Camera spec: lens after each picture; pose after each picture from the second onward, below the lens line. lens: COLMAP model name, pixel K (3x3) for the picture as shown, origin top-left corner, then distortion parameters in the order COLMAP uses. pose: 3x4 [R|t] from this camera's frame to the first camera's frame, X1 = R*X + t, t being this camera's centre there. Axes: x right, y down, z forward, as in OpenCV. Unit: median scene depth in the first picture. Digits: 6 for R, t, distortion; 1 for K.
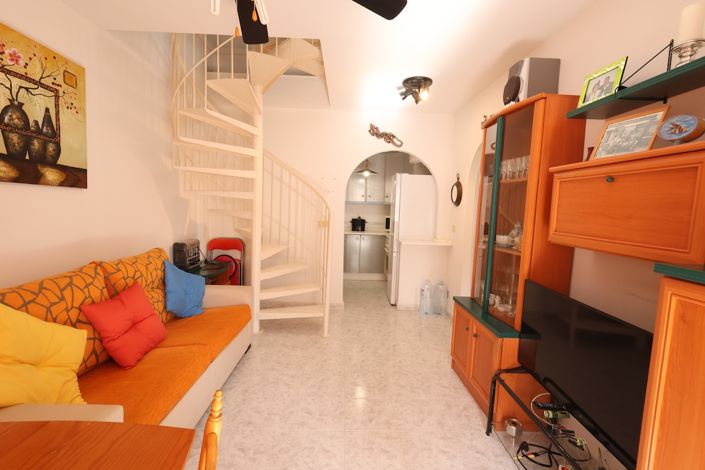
lens RADIAL K [[326.8, 0, 352.3], [0, 326.8, 234.6], [0, 0, 1]] dist [0.001502, 0.000474]
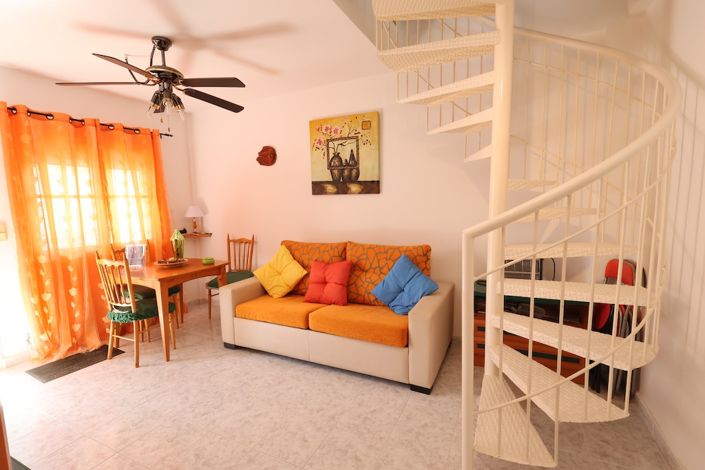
lens RADIAL K [[326.8, 0, 352.9], [0, 326.8, 238.7], [0, 0, 1]] dist [0.001502, 0.000474]
pose [[-0.463582, 0.070499, -0.883245, 0.638835], [-0.077030, 0.989849, 0.119438, -0.126408], [0.882699, 0.123406, -0.453446, 1.859977]]
